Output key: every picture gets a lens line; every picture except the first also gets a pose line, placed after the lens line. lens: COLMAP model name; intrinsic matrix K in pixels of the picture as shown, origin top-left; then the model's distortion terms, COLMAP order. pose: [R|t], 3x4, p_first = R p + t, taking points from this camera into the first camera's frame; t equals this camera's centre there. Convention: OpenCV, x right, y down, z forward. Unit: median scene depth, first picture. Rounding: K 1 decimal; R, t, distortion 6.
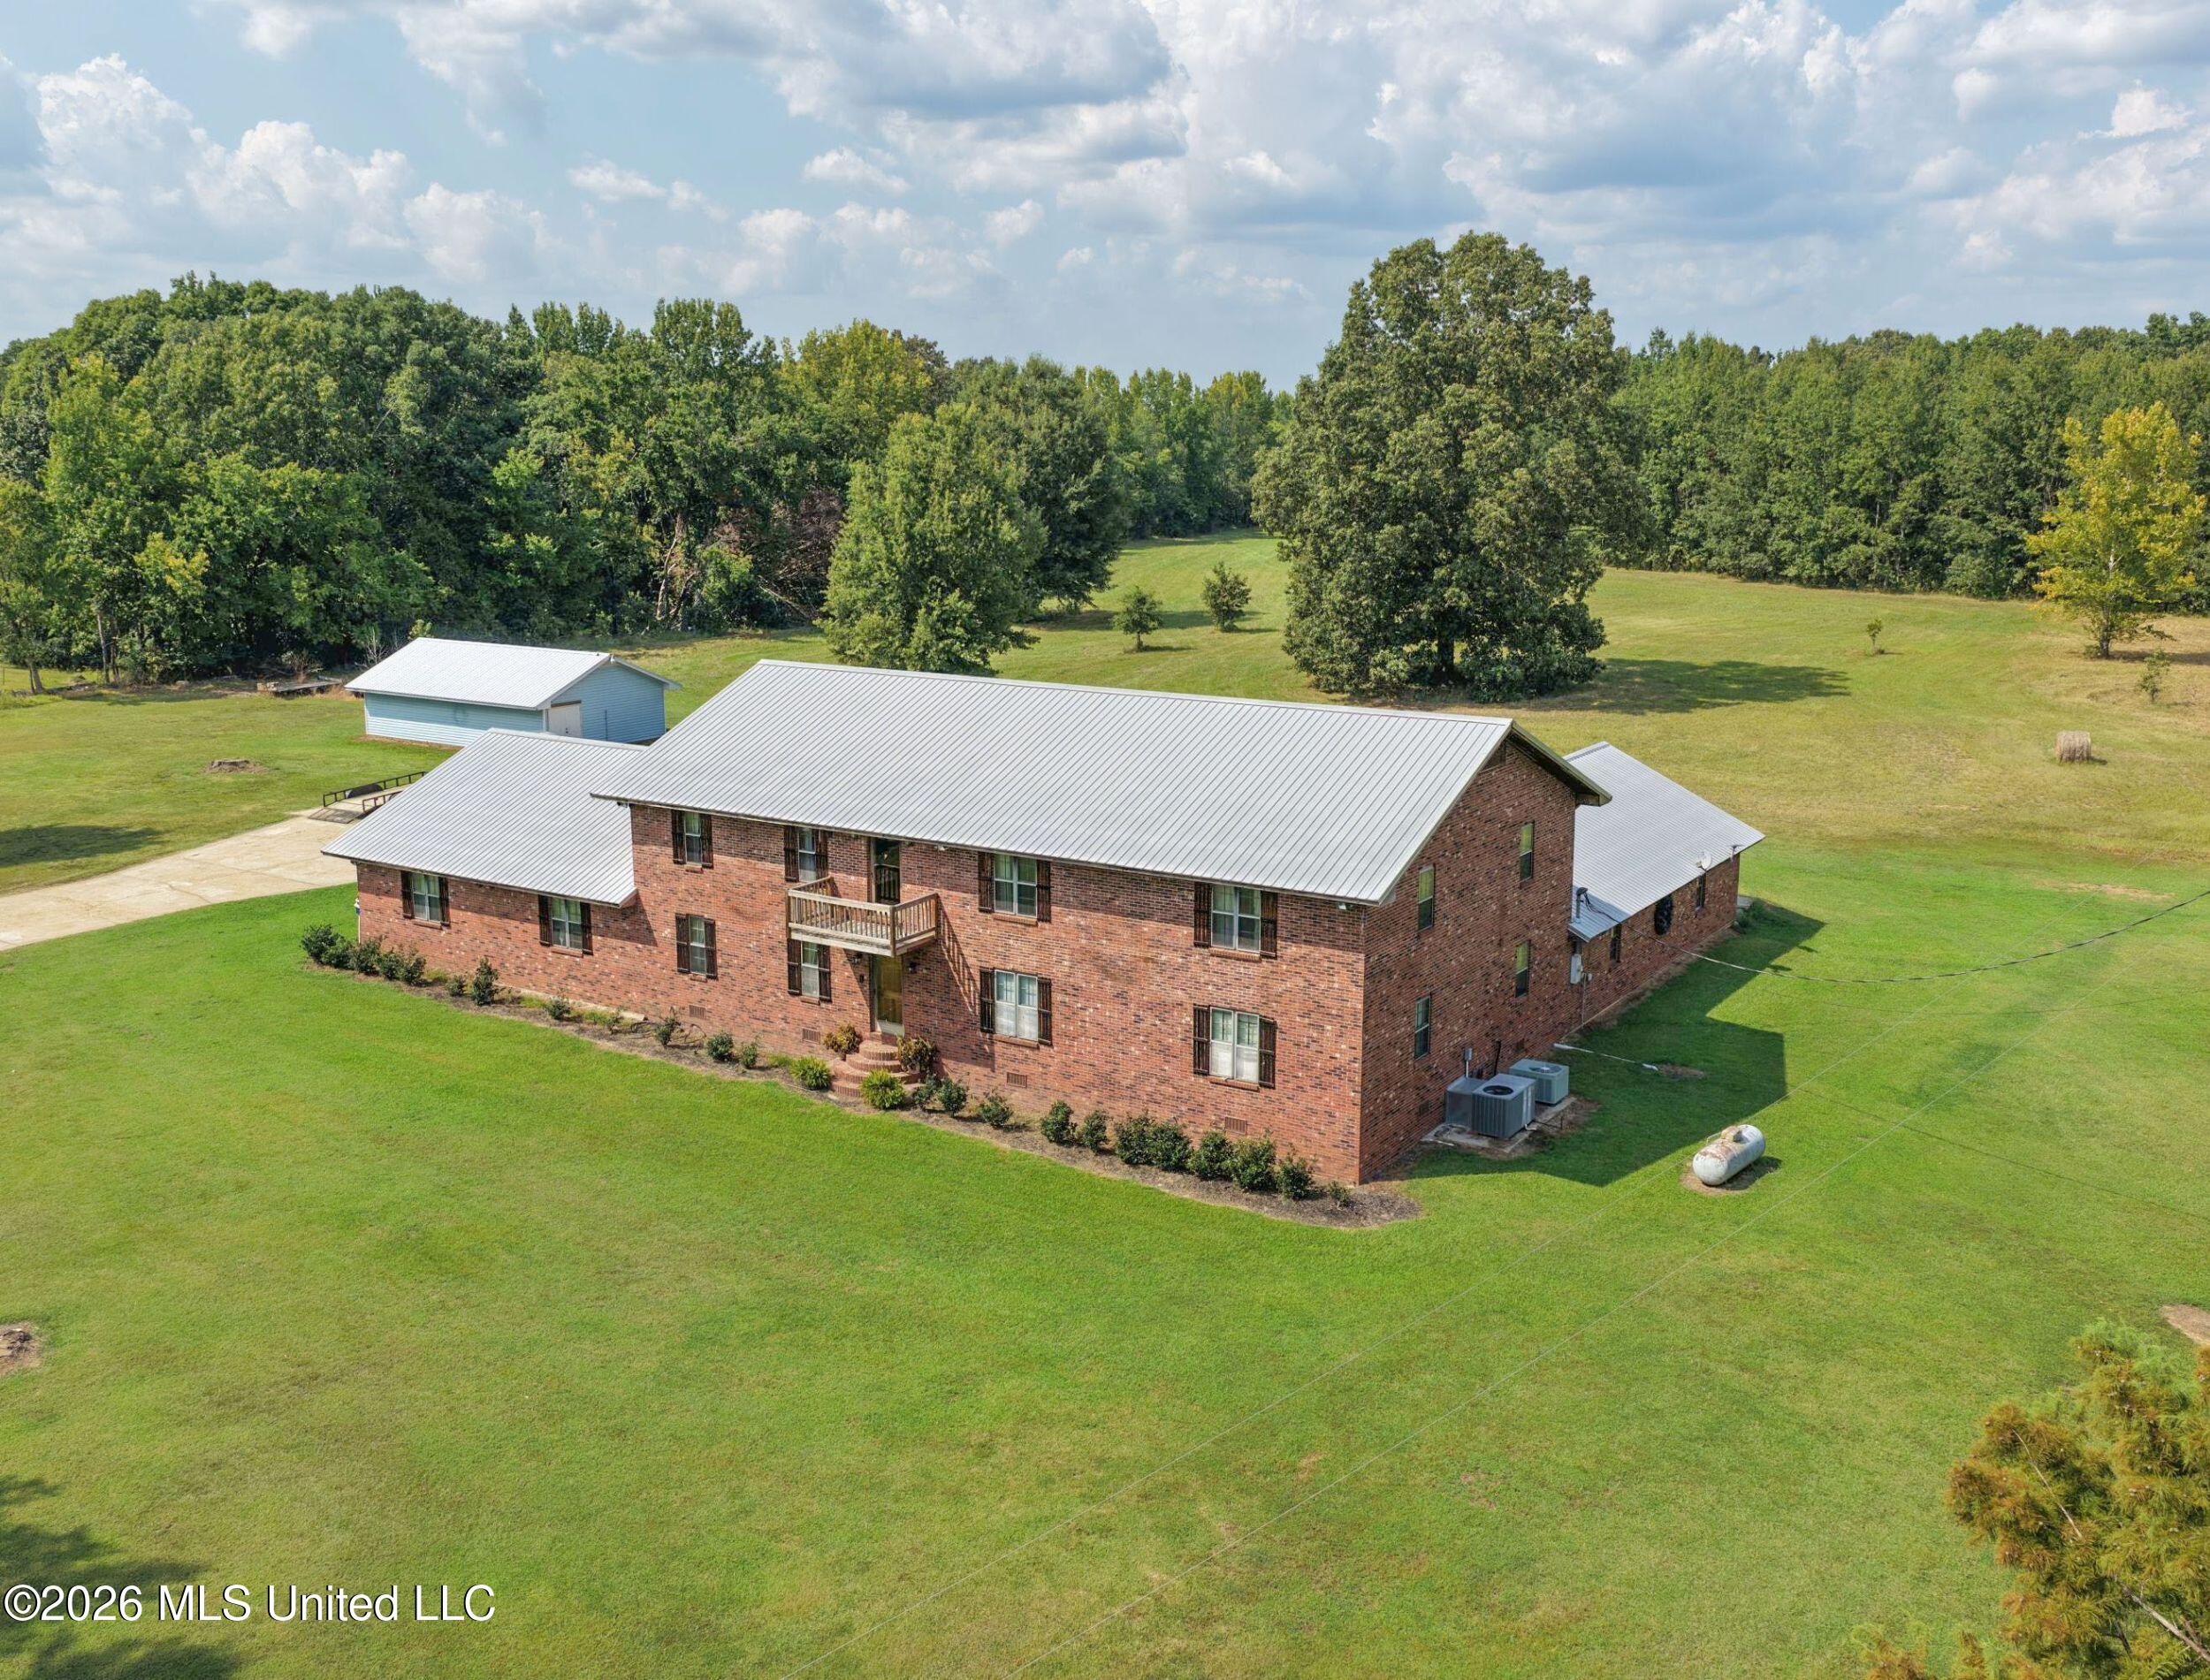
lens RADIAL K [[2079.6, 0, 1161.2], [0, 2079.6, 835.3], [0, 0, 1]] dist [-0.014097, 0.027481]
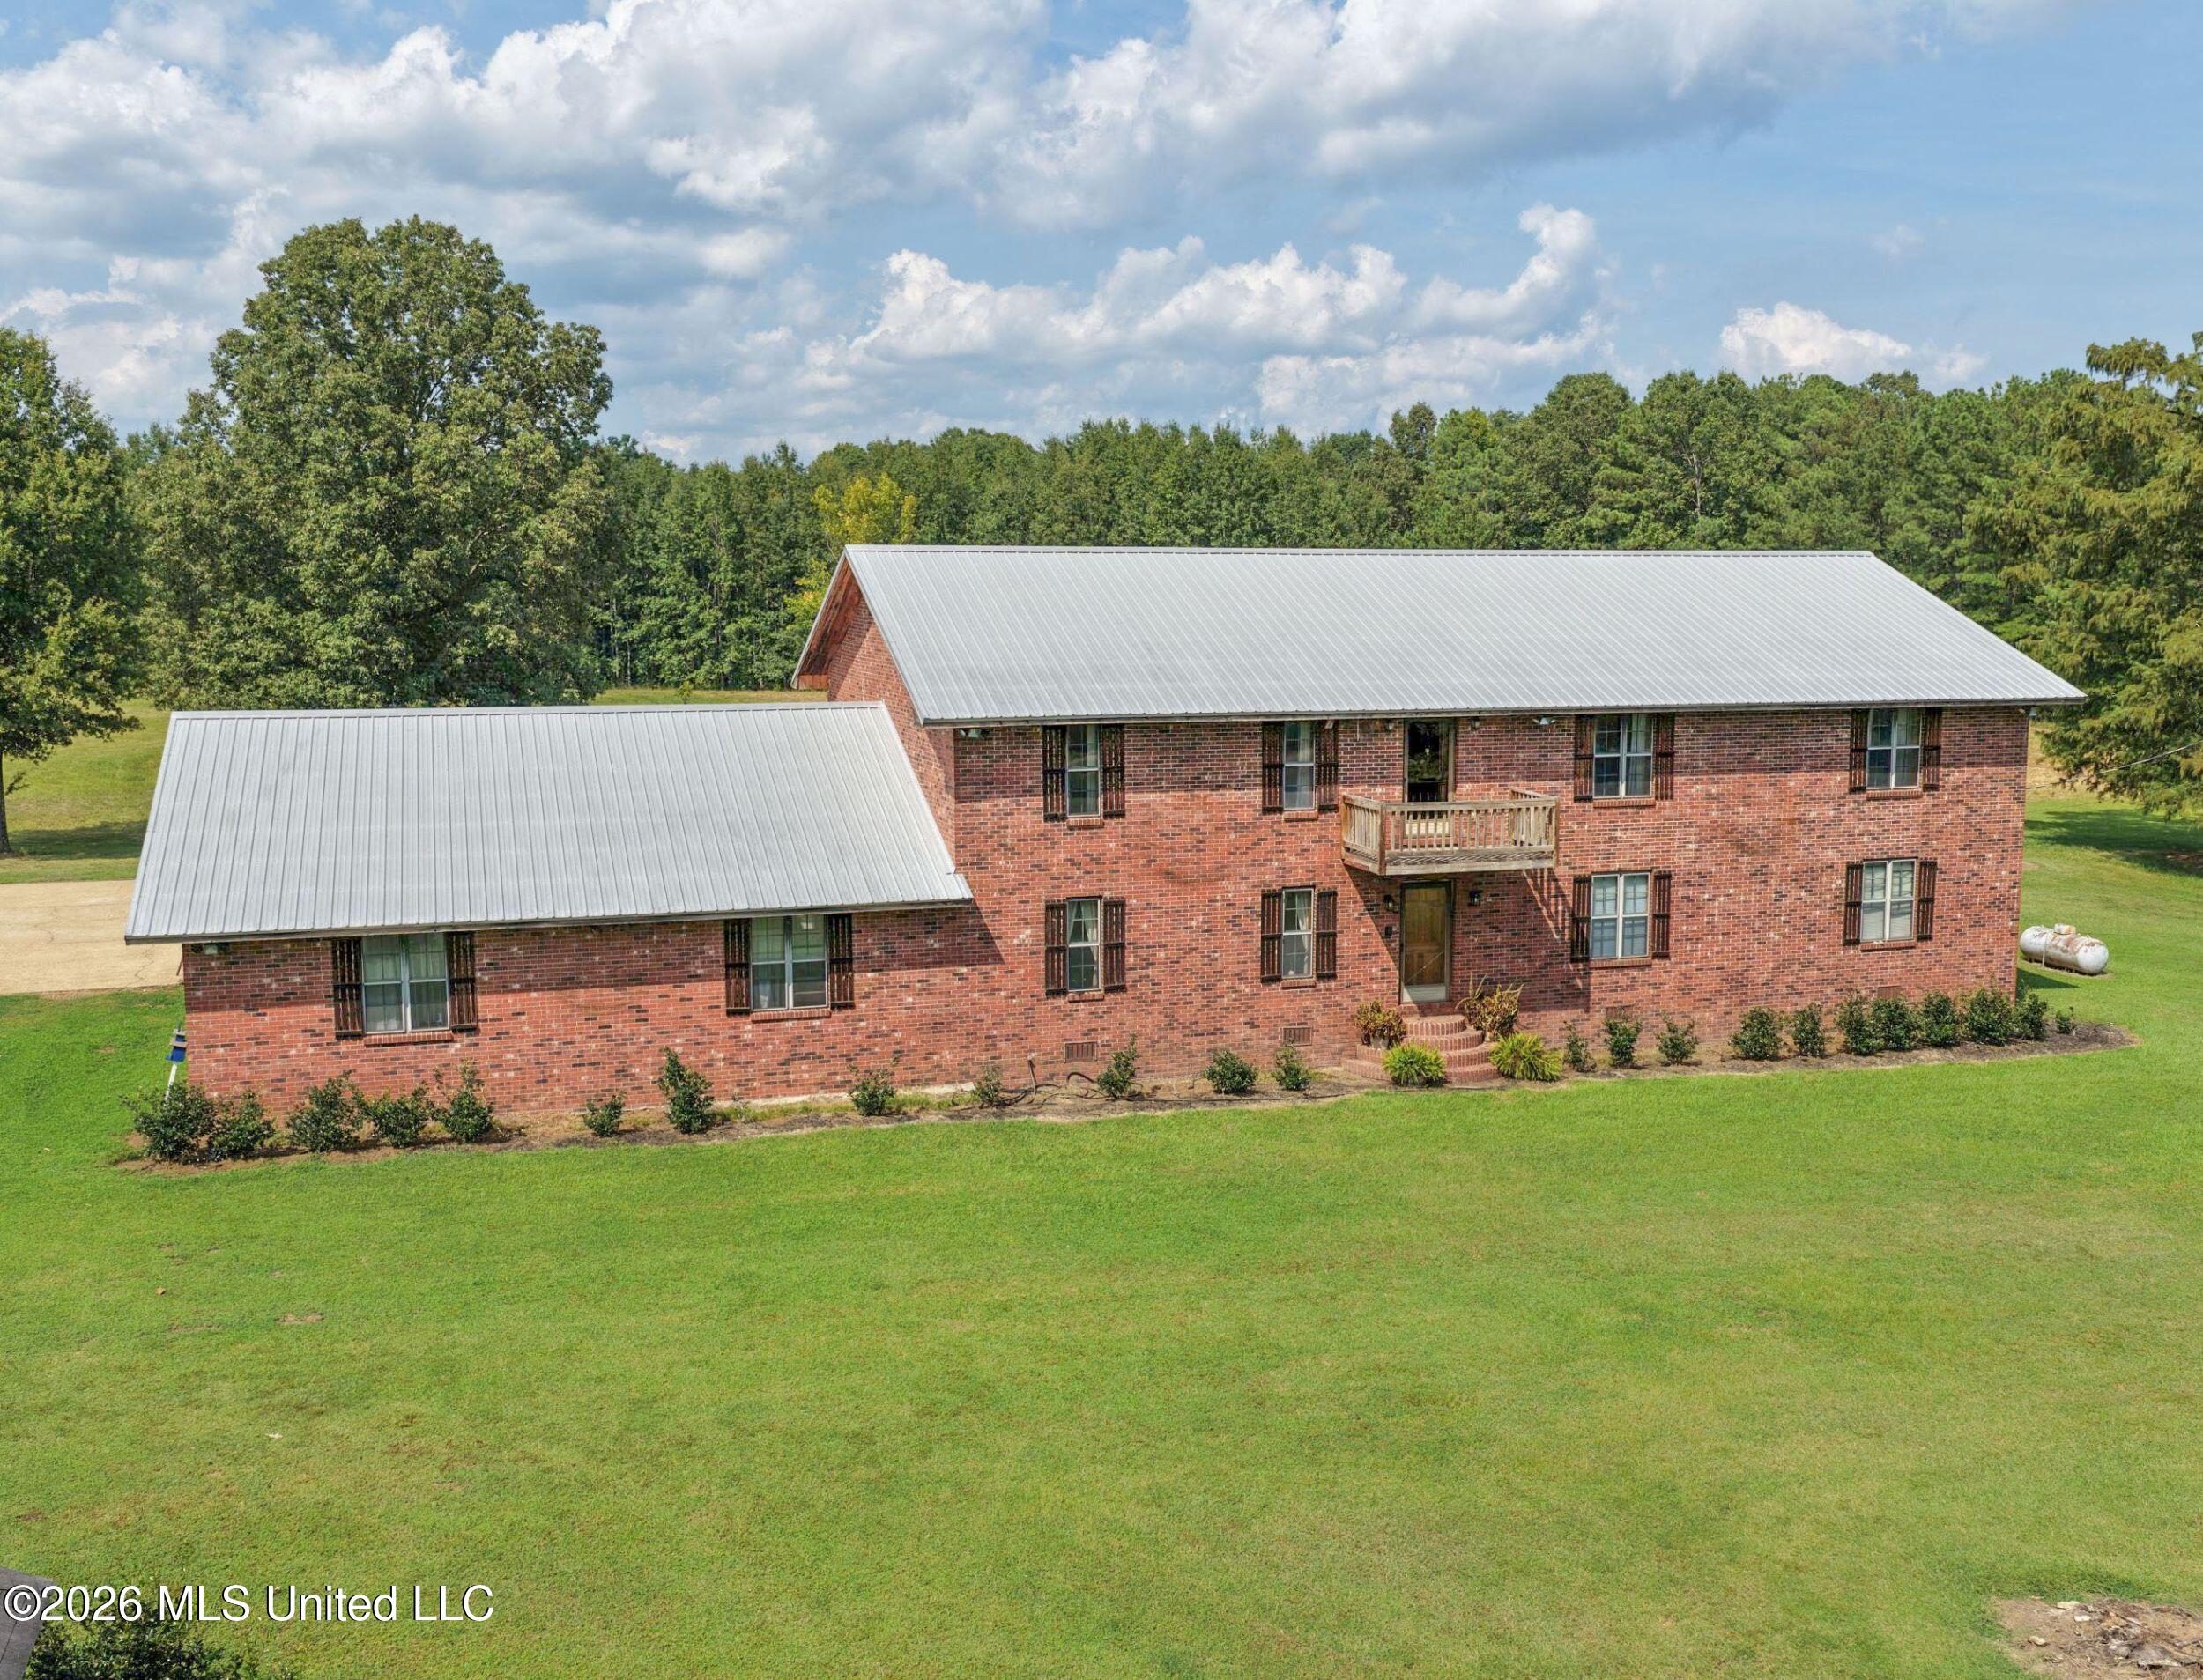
lens RADIAL K [[2100.3, 0, 1145.1], [0, 2100.3, 841.2], [0, 0, 1]] dist [-0.016431, 0.041574]
pose [[0.630713, -0.091662, 0.770584, -0.633520], [0.155853, 0.987729, -0.010072, 0.027510], [-0.760205, 0.126451, 0.637259, 0.507643]]
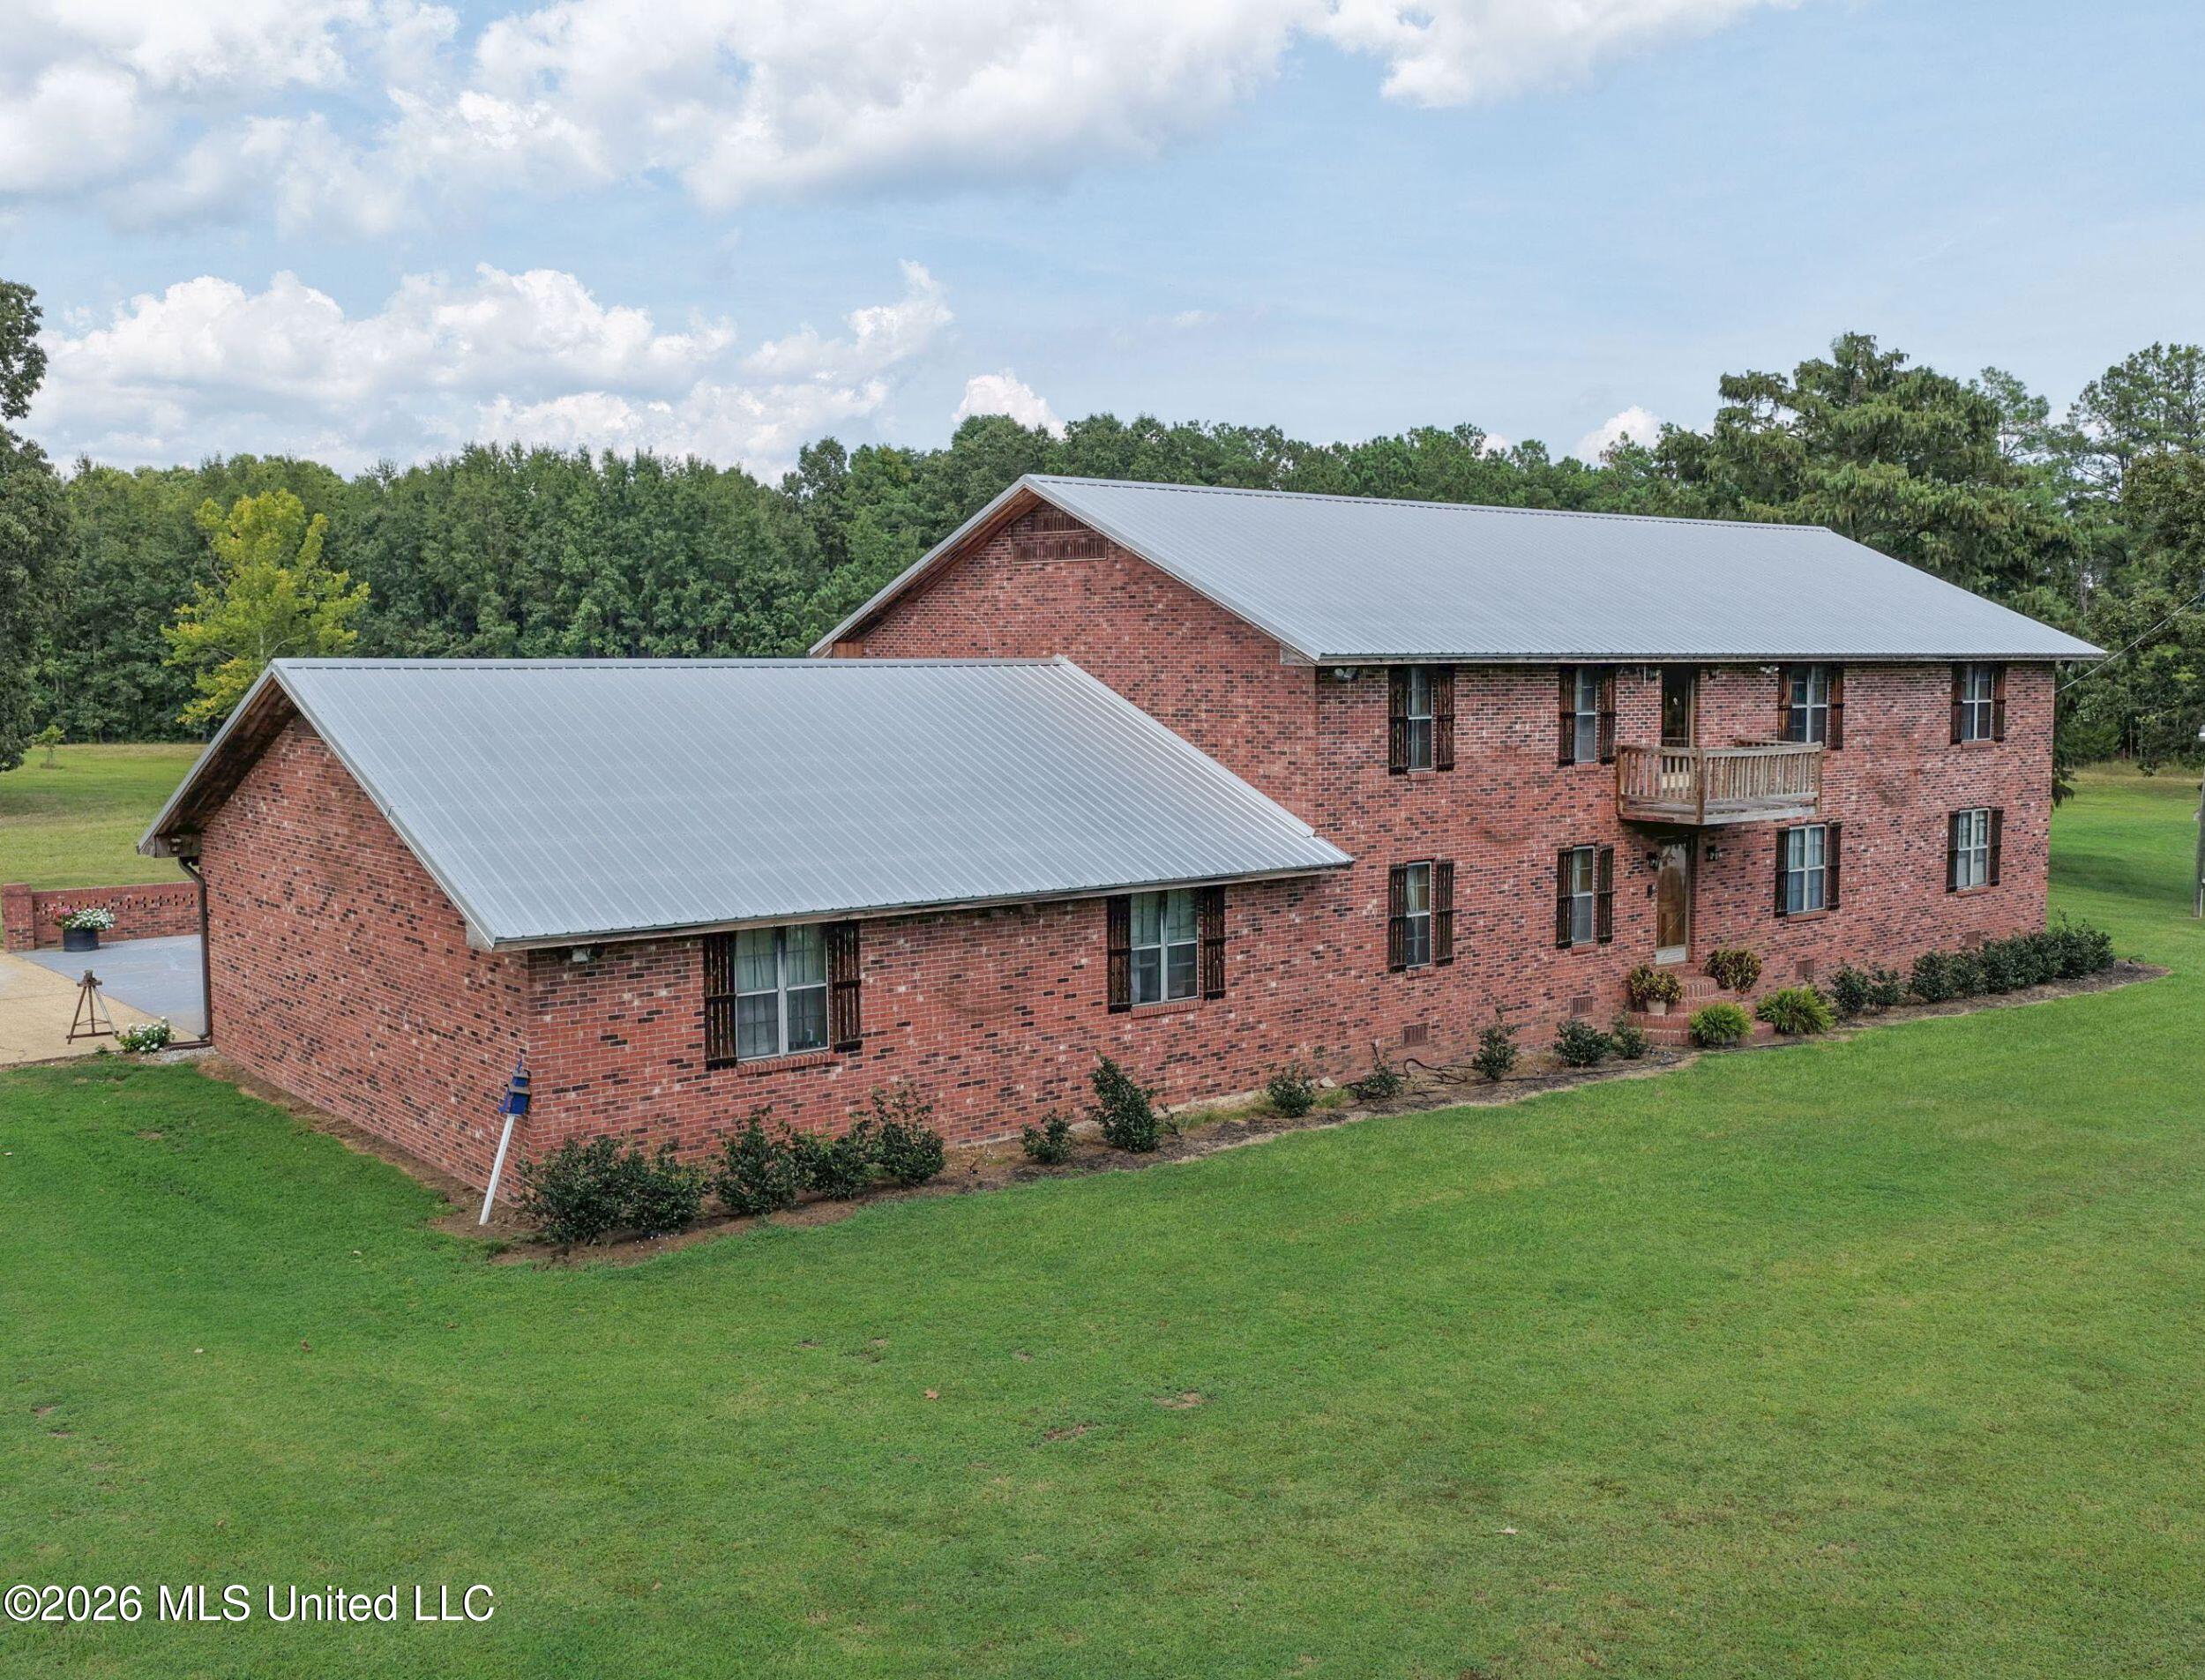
lens RADIAL K [[2095.6, 0, 1202.2], [0, 2095.6, 845.2], [0, 0, 1]] dist [-0.003230, 0.017326]
pose [[0.288616, -0.088200, 0.953374, -0.707111], [0.193510, 0.980572, 0.032134, 0.003577], [-0.937686, 0.175213, 0.300076, 0.785759]]
